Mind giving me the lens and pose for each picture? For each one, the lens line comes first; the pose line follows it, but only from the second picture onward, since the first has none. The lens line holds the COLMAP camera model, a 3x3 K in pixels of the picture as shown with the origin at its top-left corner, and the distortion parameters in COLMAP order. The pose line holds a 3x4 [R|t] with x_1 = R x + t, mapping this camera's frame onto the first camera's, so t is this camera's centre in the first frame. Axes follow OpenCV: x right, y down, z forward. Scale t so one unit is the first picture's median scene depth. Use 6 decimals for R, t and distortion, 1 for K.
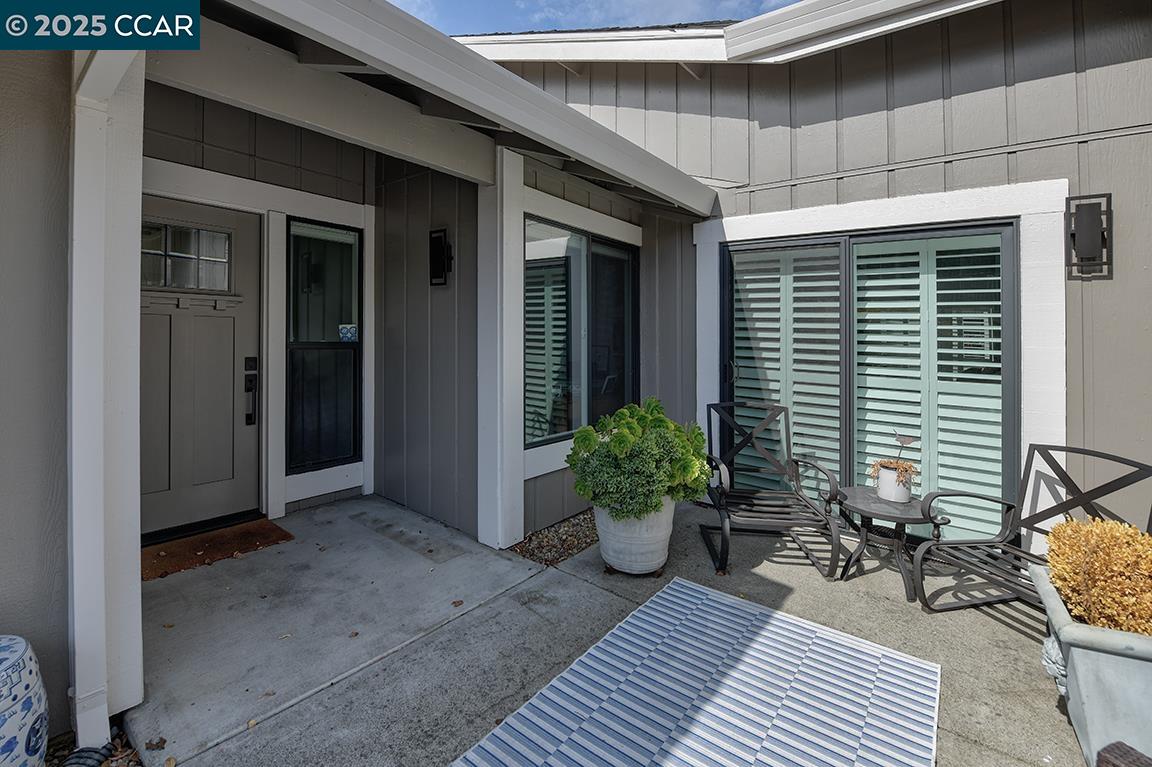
lens RADIAL K [[506.5, 0, 580.9], [0, 506.5, 328.8], [0, 0, 1]] dist [-0.016319, -0.000889]
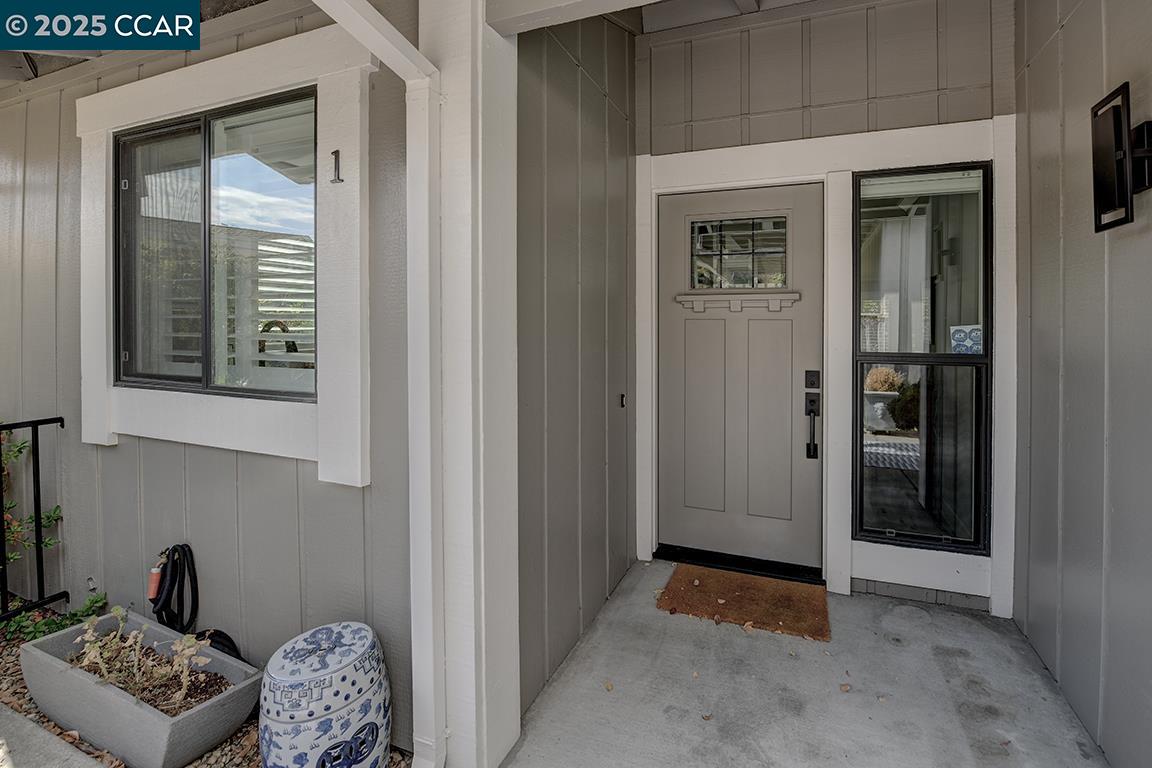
lens RADIAL K [[506.5, 0, 591.7], [0, 506.5, 342.8], [0, 0, 1]] dist [-0.016319, -0.000889]
pose [[0.290322, 0.009944, -0.956877, -0.014410], [0.009778, 0.999863, 0.013357, -0.000090], [0.956879, -0.013234, 0.290185, 0.461507]]
